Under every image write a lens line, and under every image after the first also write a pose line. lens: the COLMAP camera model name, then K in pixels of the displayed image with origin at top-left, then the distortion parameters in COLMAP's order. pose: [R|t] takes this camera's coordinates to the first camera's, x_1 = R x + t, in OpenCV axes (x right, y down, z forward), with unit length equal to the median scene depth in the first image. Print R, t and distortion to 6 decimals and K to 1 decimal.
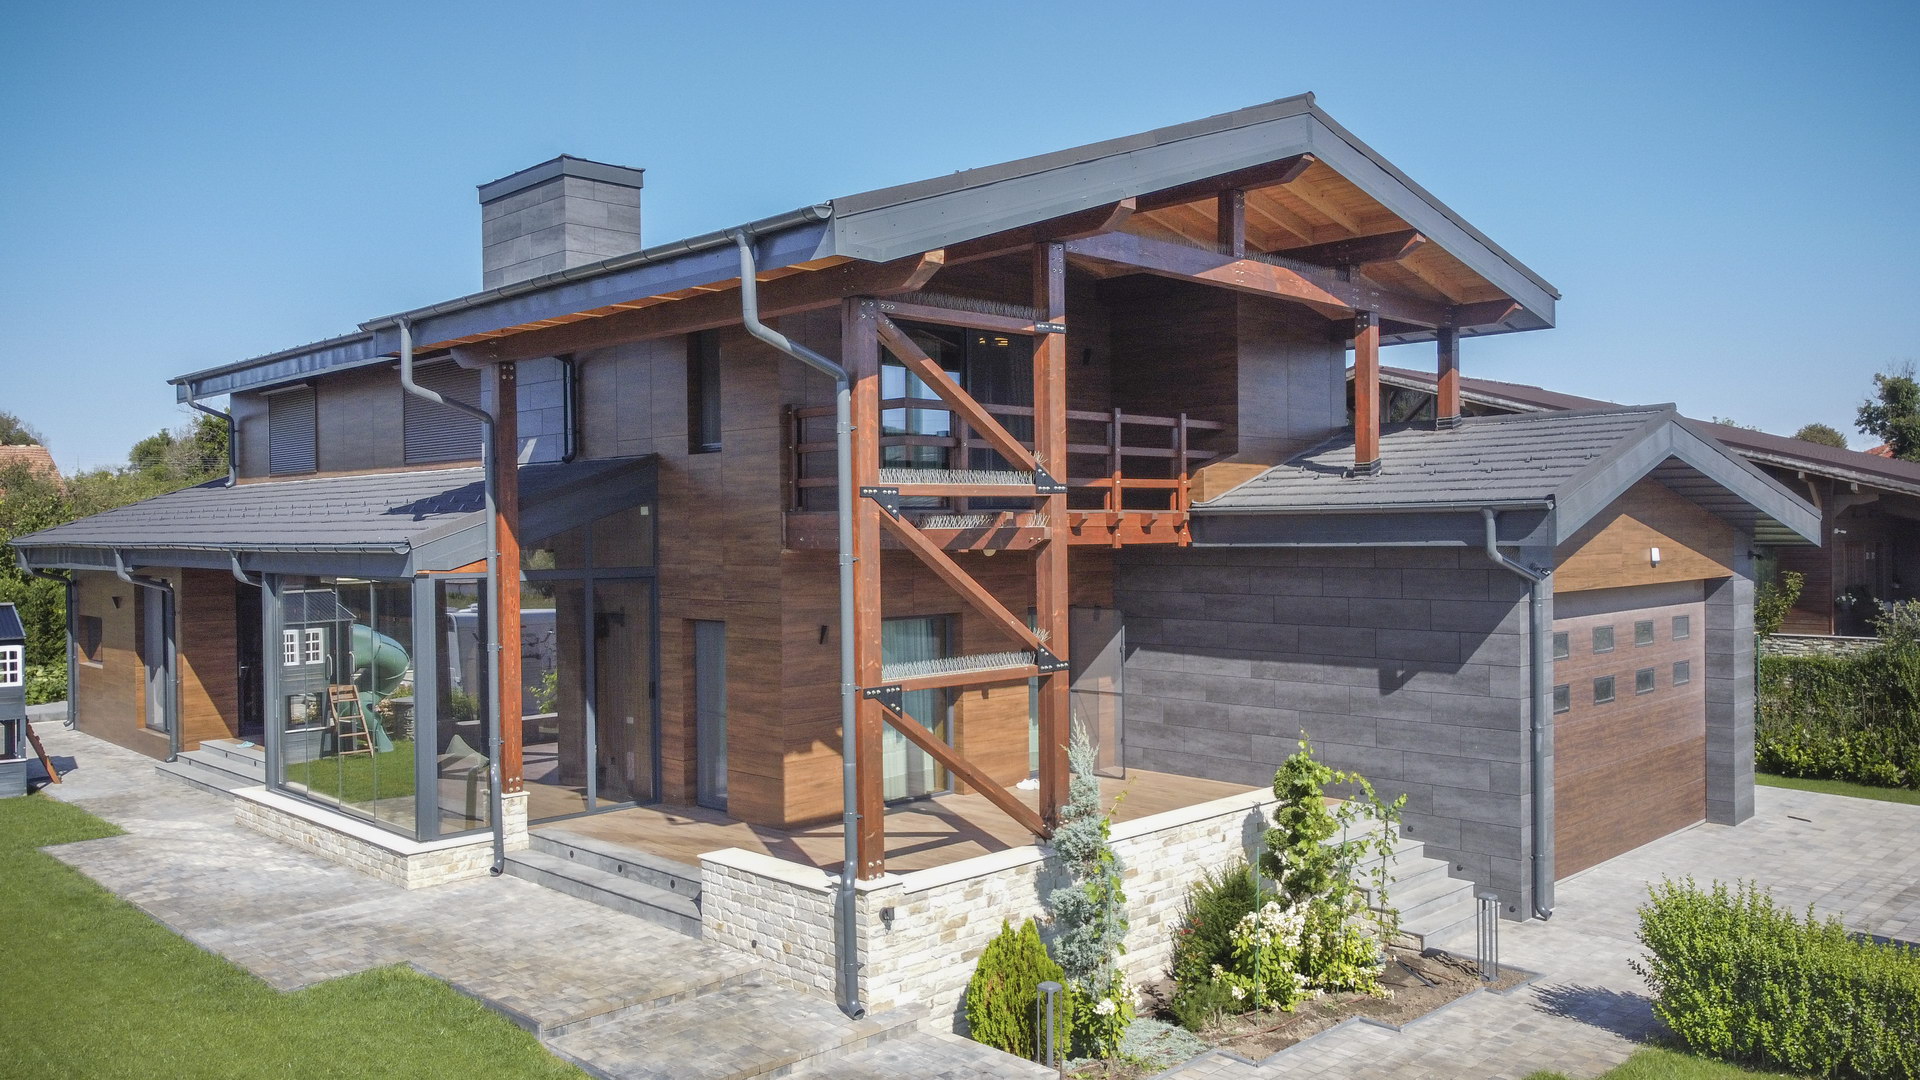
lens RADIAL K [[1454.4, 0, 958.9], [0, 1454.4, 582.2], [0, 0, 1]] dist [0.000632, 0.001005]
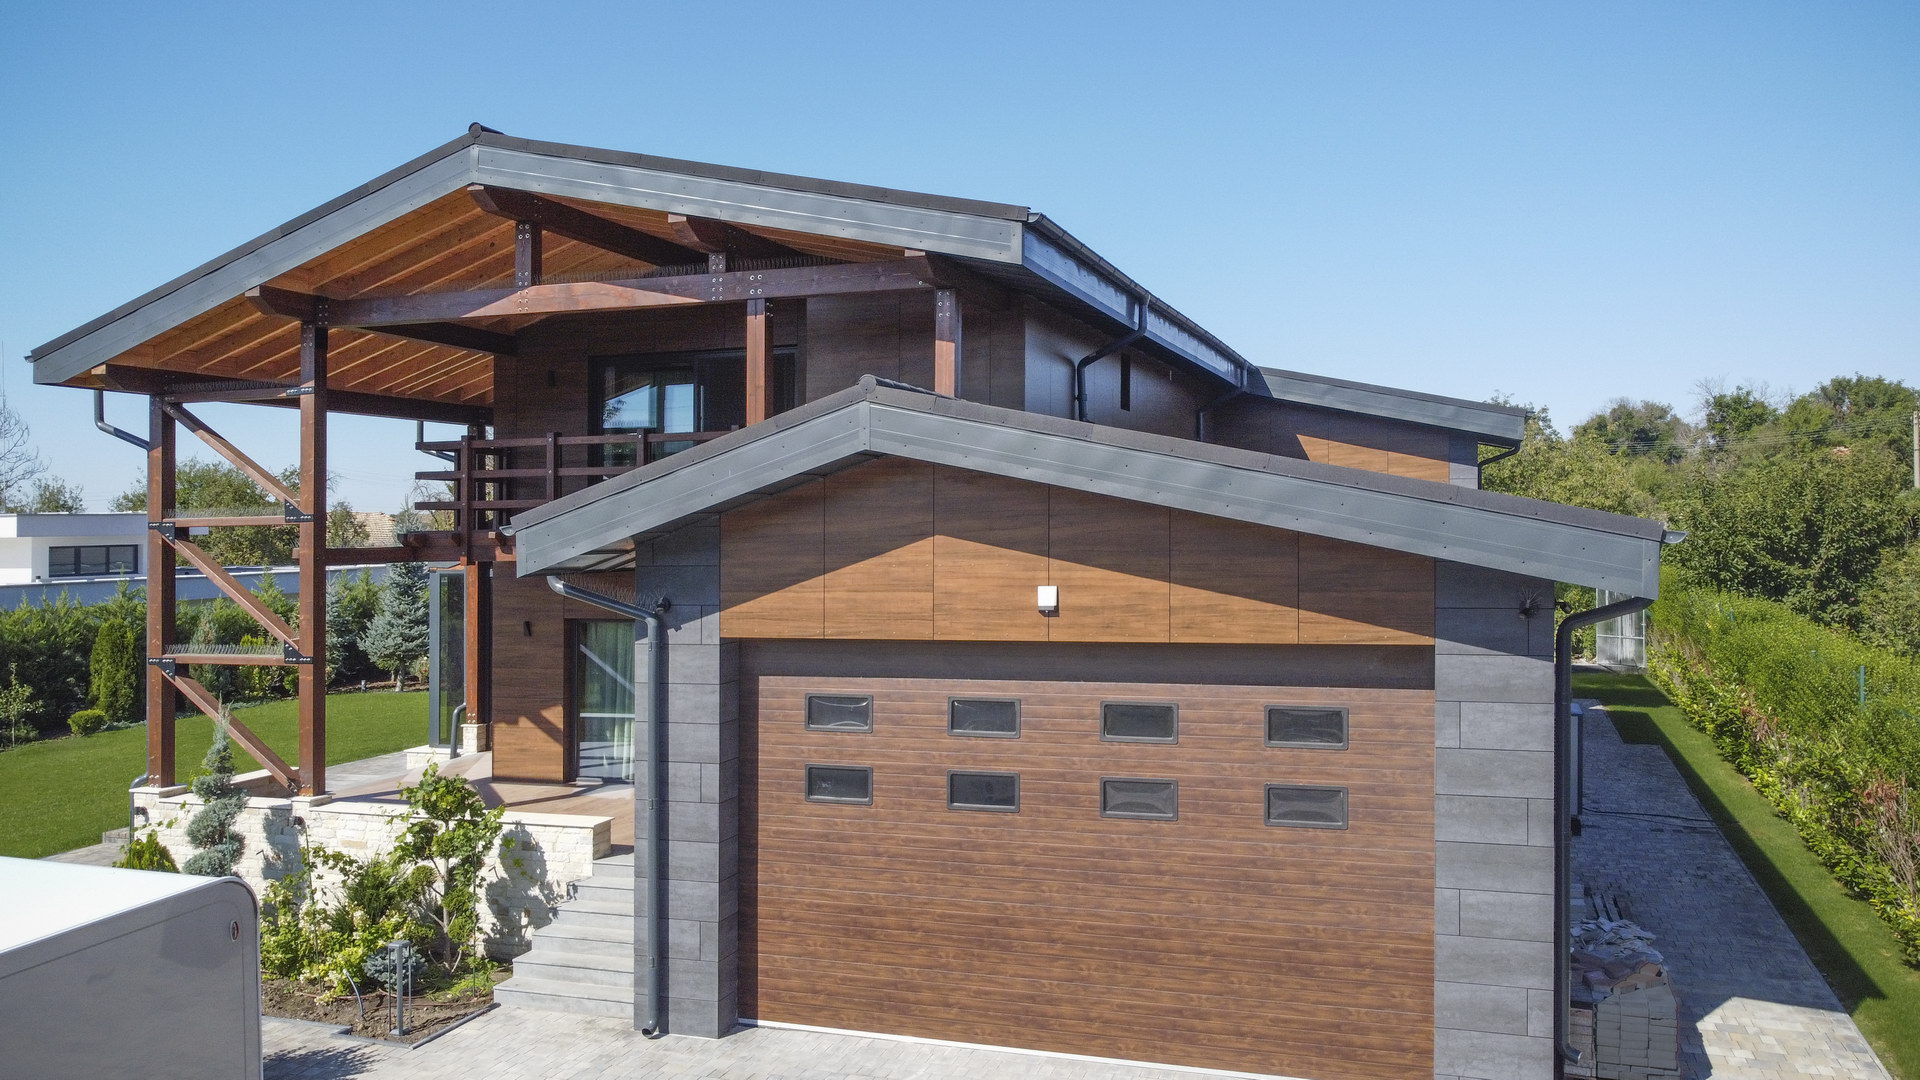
lens RADIAL K [[1471.0, 0, 958.5], [0, 1471.0, 540.0], [0, 0, 1]] dist [0.000832, -0.002027]
pose [[0.444780, 0.012548, -0.895552, 1.212761], [-0.024300, 0.999703, 0.001938, -0.051427], [0.895310, 0.020900, 0.444953, 0.782624]]
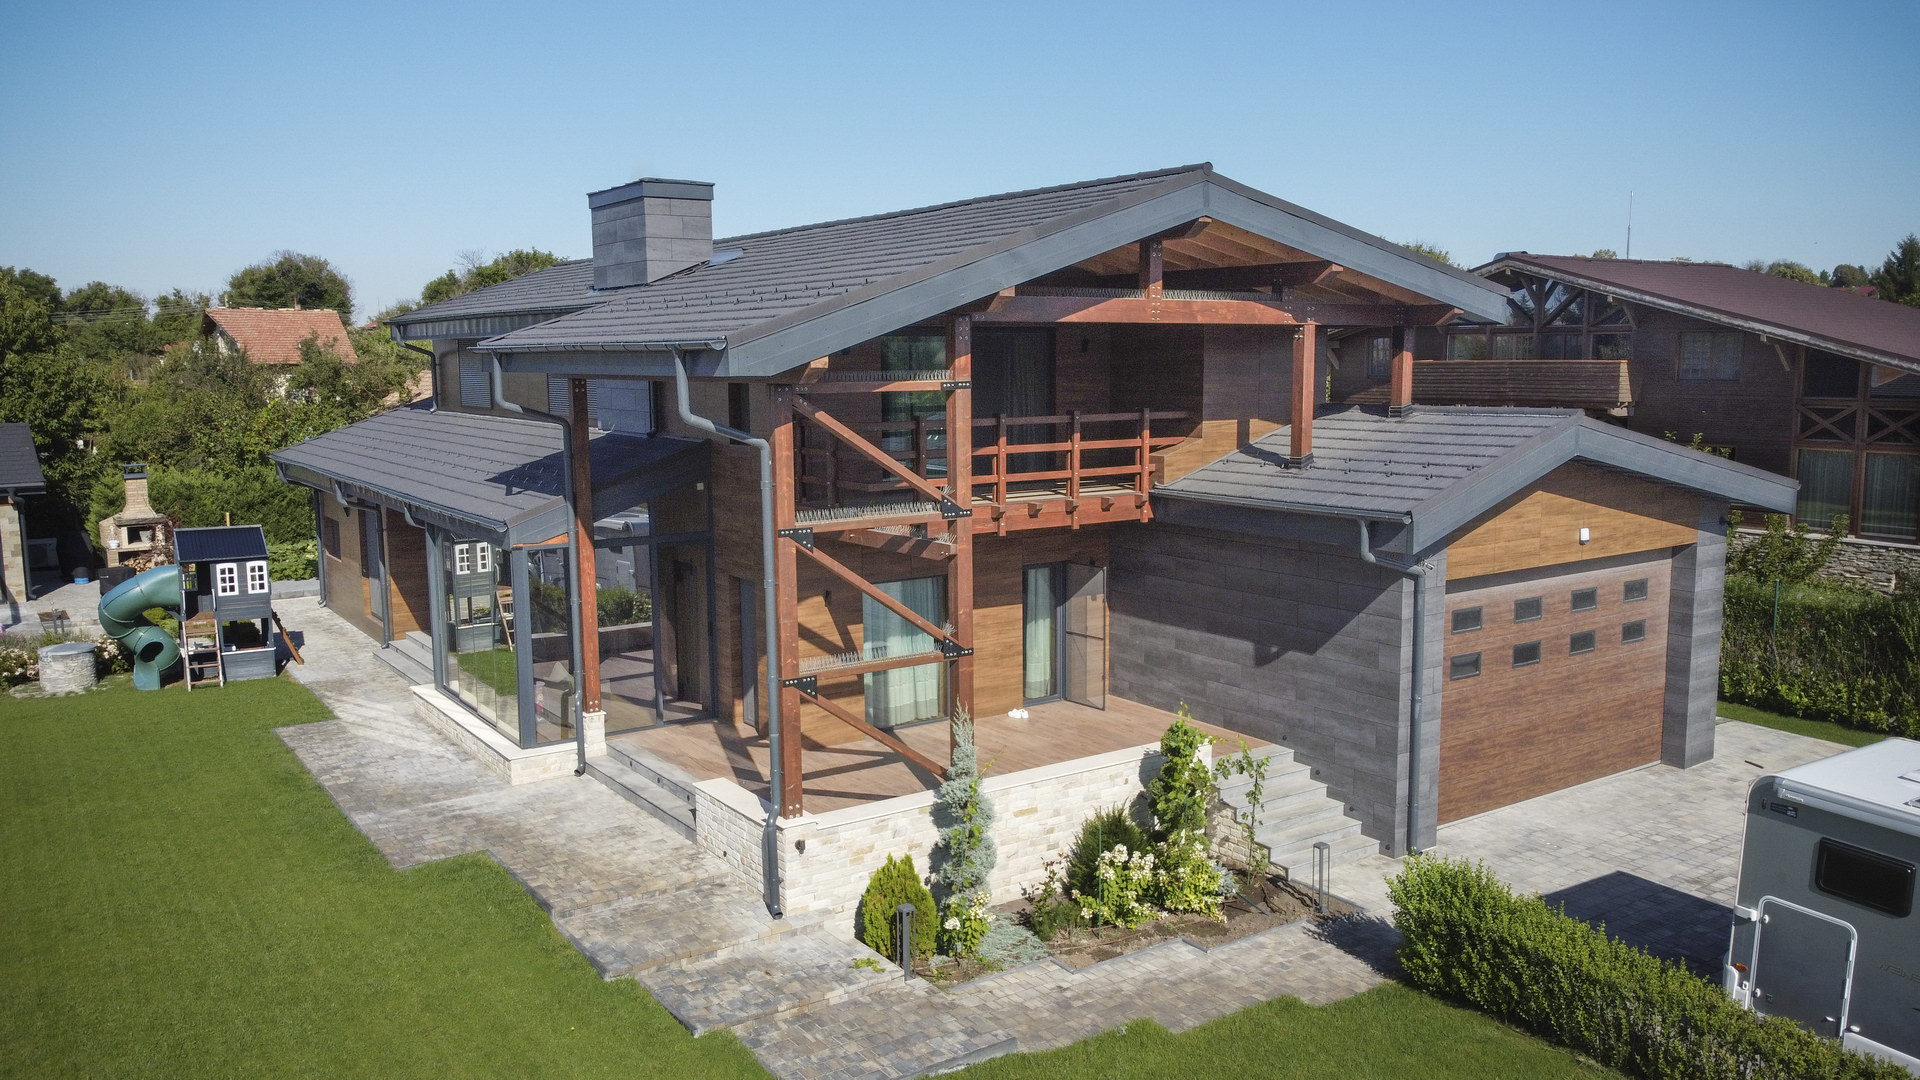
lens RADIAL K [[1451.9, 0, 960.8], [0, 1451.9, 572.9], [0, 0, 1]] dist [0.005212, -0.010465]
pose [[0.984923, 0.028918, -0.170560, 0.232497], [-0.009282, 0.993343, 0.114820, -0.130049], [0.172745, -0.111506, 0.978635, -0.193750]]
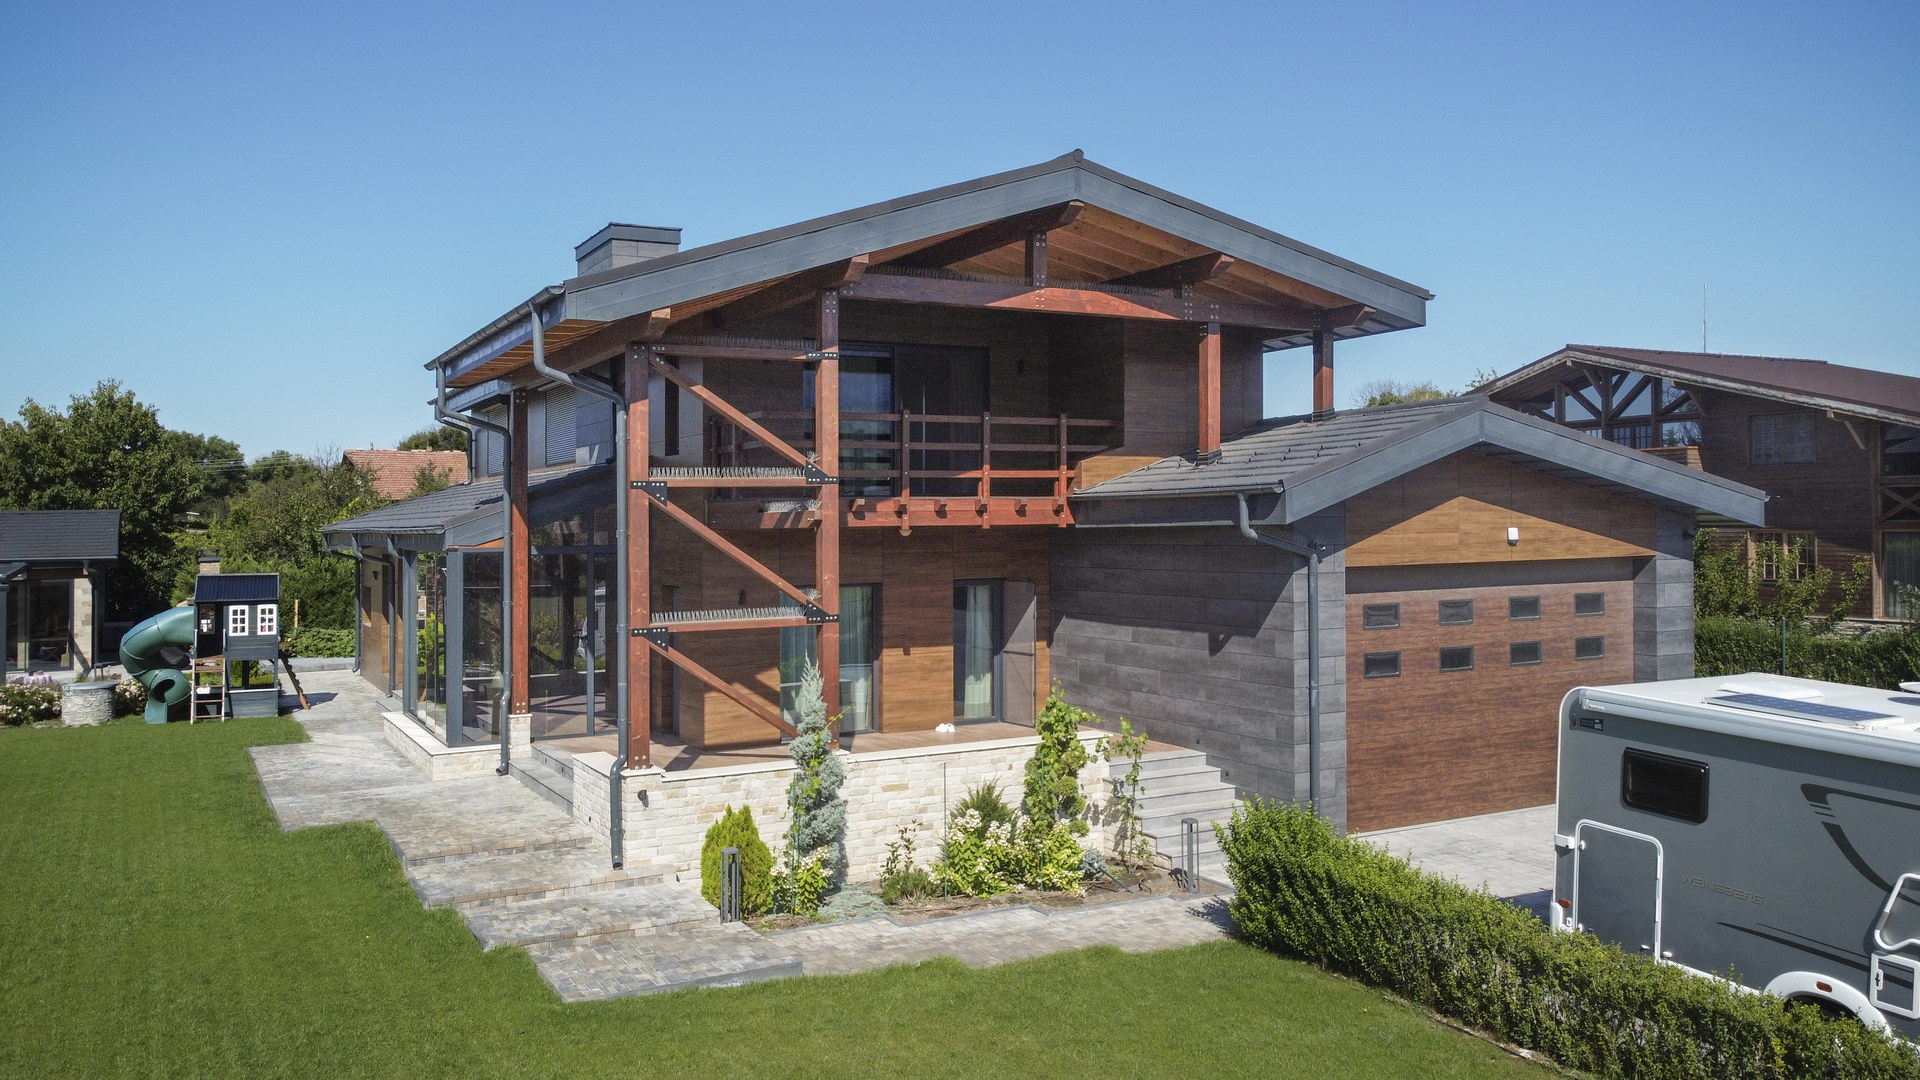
lens RADIAL K [[1471.0, 0, 958.5], [0, 1471.0, 540.0], [0, 0, 1]] dist [0.000832, -0.002027]
pose [[0.961027, -0.000609, -0.276454, 0.448282], [-0.005696, 0.999742, -0.022001, 0.013548], [0.276396, 0.022719, 0.960775, -0.179351]]
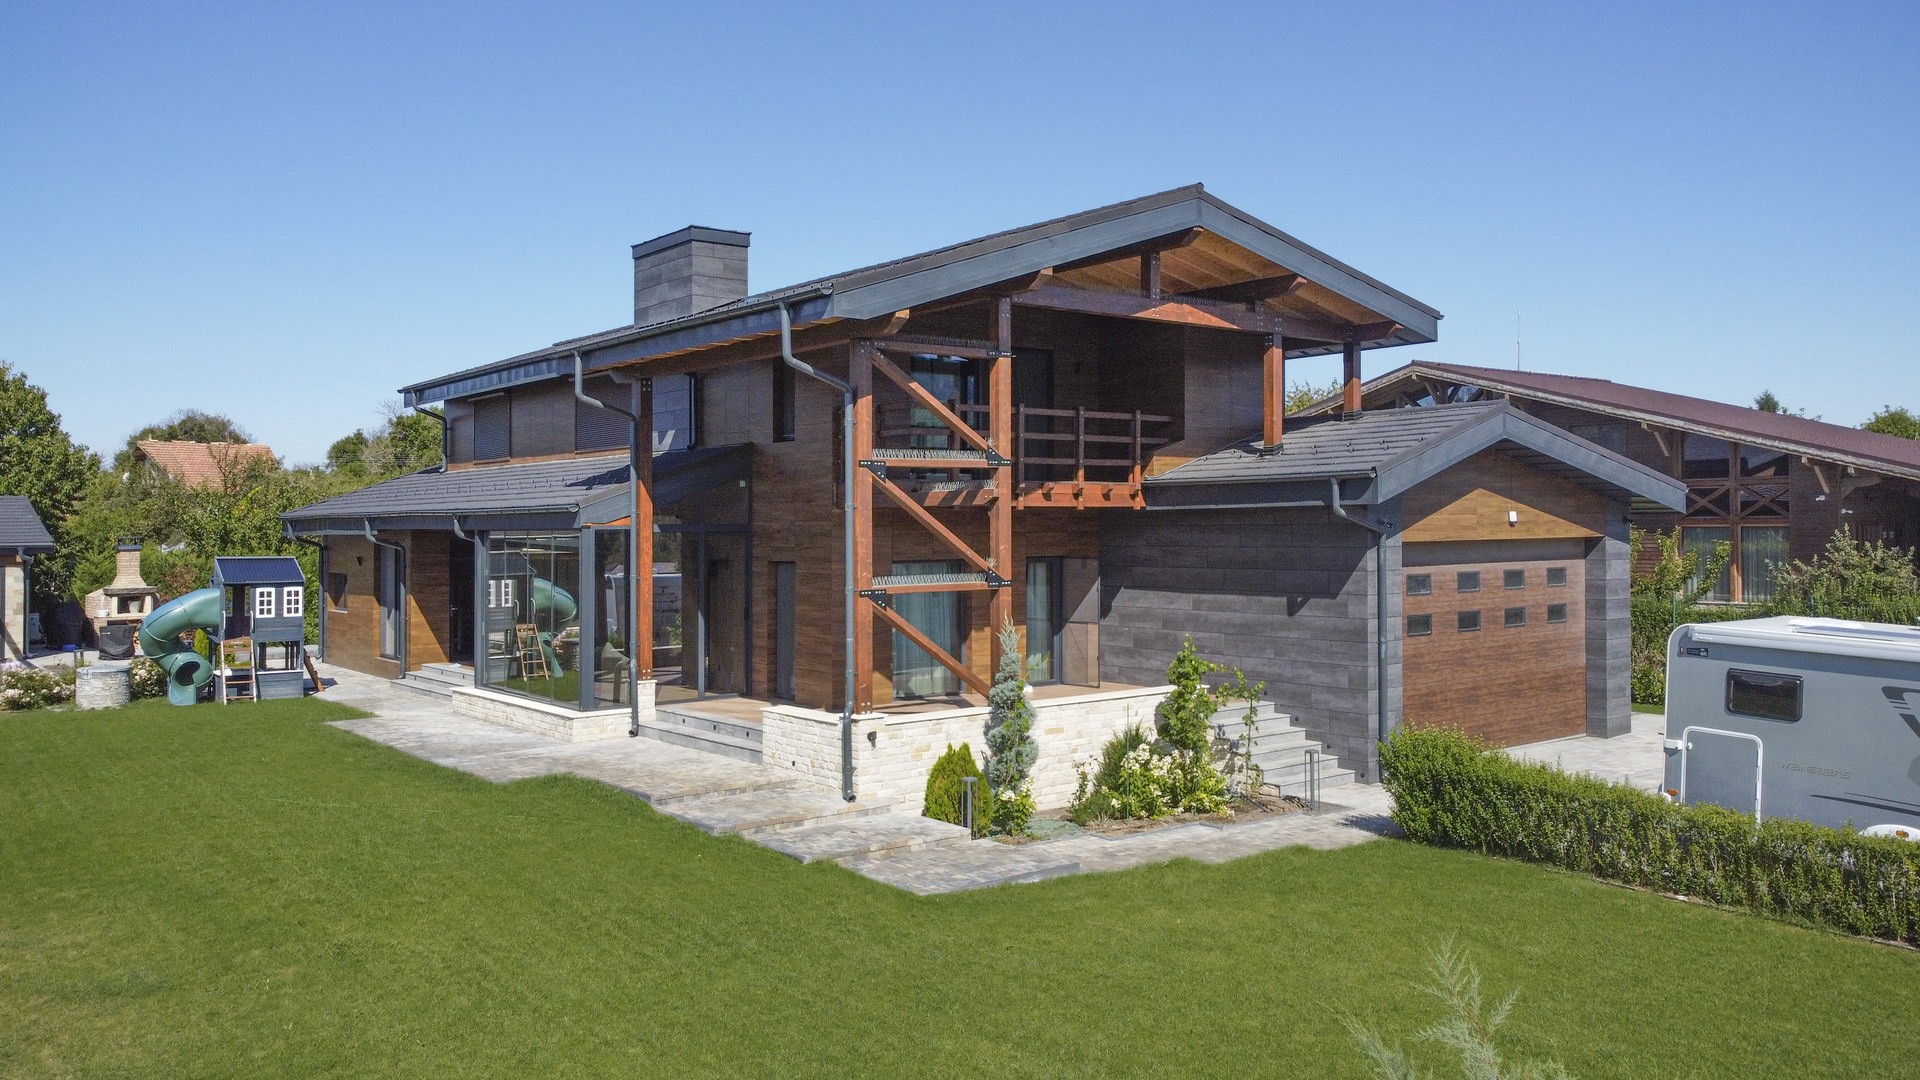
lens RADIAL K [[1471.0, 0, 958.5], [0, 1471.0, 540.0], [0, 0, 1]] dist [0.000832, -0.002027]
pose [[0.994096, 0.001460, -0.108494, 0.154398], [-0.004320, 0.999649, -0.026127, 0.043920], [0.108418, 0.026441, 0.993754, -0.402125]]
